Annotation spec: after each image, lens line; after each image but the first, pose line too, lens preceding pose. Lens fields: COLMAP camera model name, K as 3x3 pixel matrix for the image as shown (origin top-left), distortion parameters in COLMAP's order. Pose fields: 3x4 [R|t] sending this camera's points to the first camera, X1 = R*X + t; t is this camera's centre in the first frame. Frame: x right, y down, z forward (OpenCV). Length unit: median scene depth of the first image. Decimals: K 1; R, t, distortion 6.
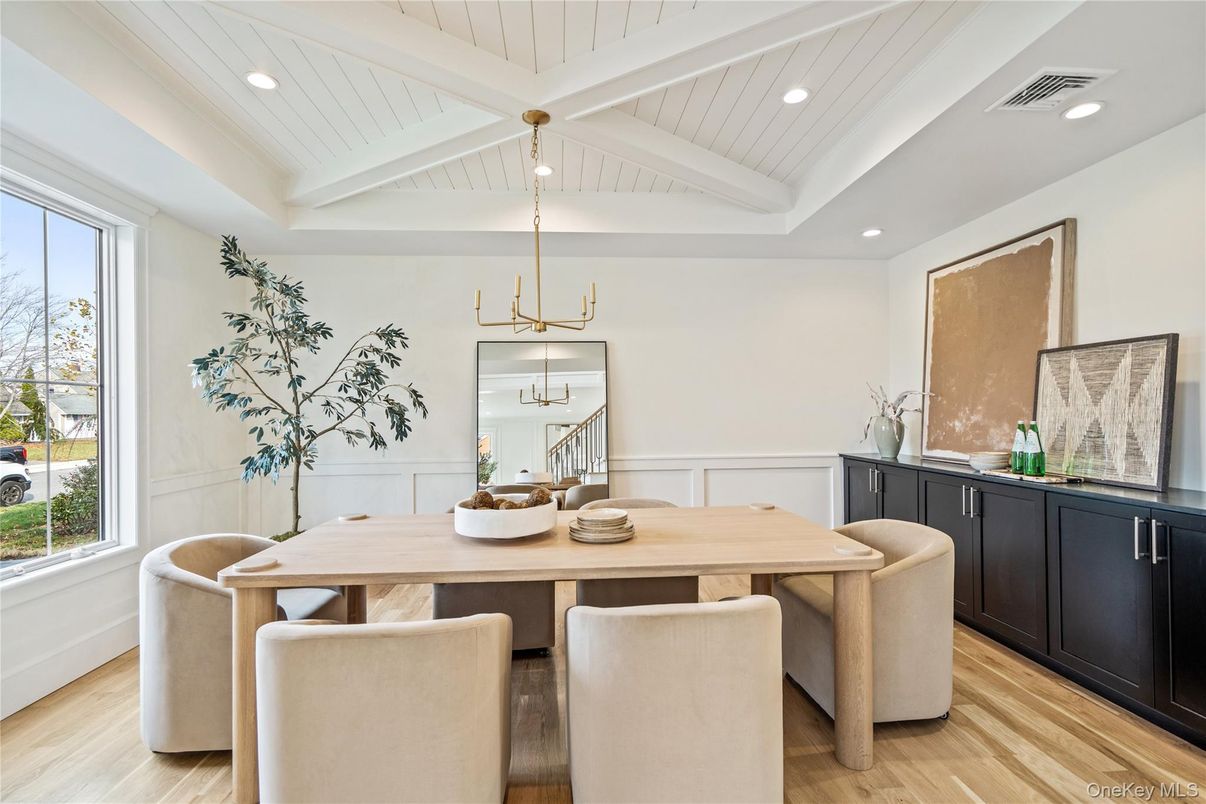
lens RADIAL K [[550.9, 0, 587.6], [0, 550.9, 413.4], [0, 0, 1]] dist [-0.002519, 0.001749]
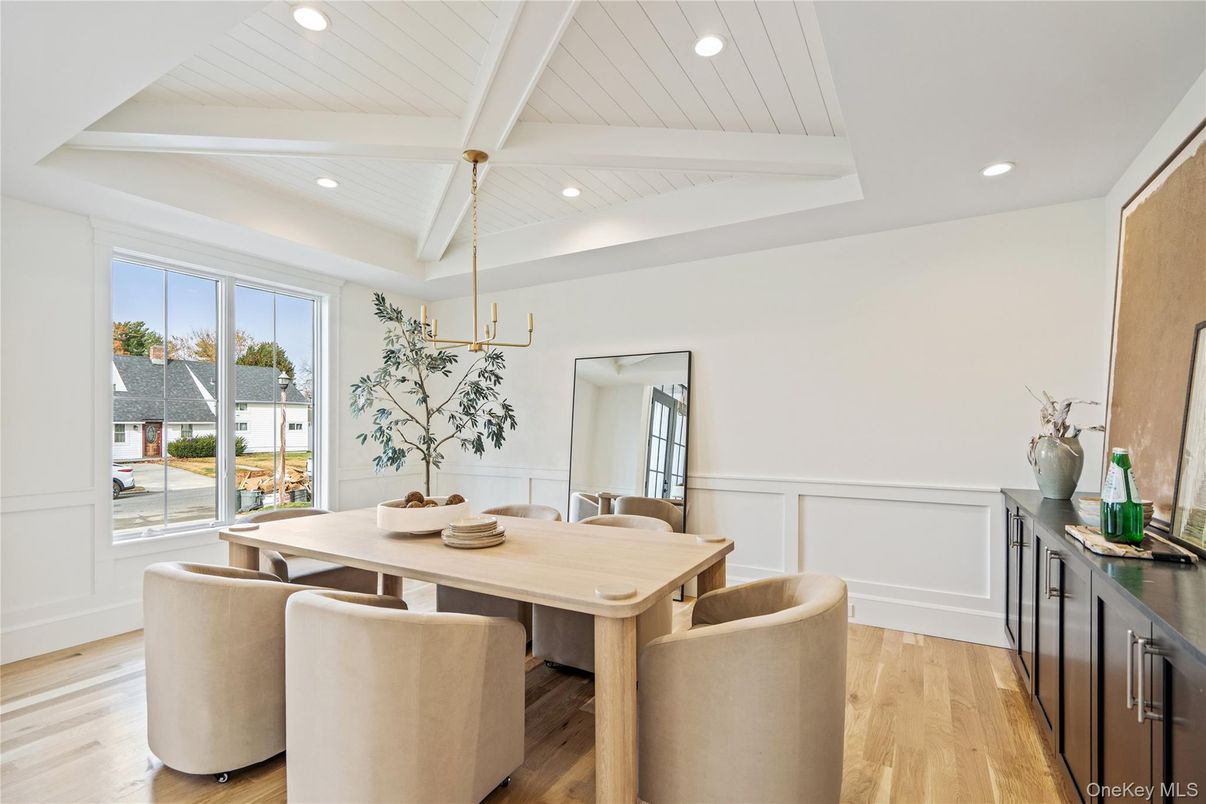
lens RADIAL K [[550.9, 0, 591.6], [0, 550.9, 426.1], [0, 0, 1]] dist [-0.002519, 0.001749]
pose [[0.830328, 0.010877, -0.557169, 0.525315], [-0.009760, 0.999940, 0.004977, -0.005553], [0.557189, 0.001306, 0.830385, 0.158180]]
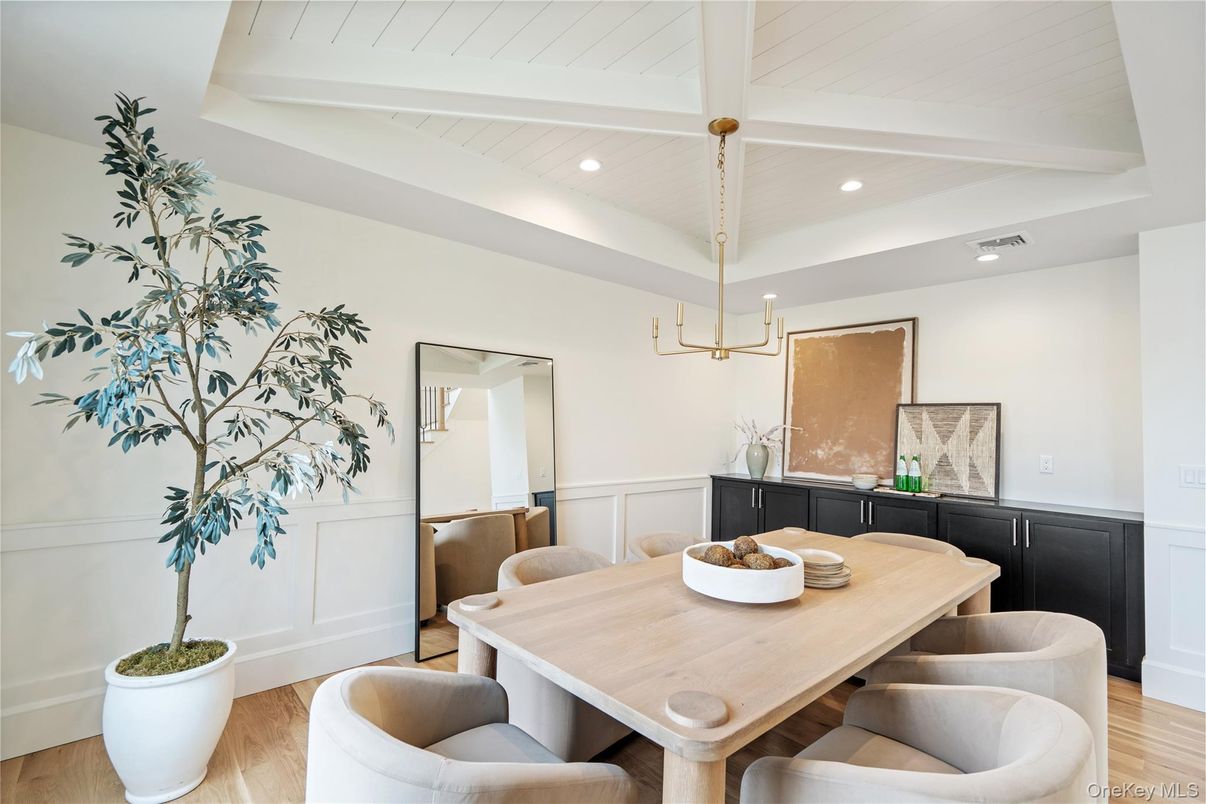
lens RADIAL K [[550.9, 0, 595.0], [0, 550.9, 404.4], [0, 0, 1]] dist [-0.002519, 0.001749]
pose [[0.781839, 0.051692, 0.621334, -0.587826], [-0.030302, 0.998530, -0.044944, -0.020369], [-0.622744, 0.016311, 0.782256, 0.307869]]
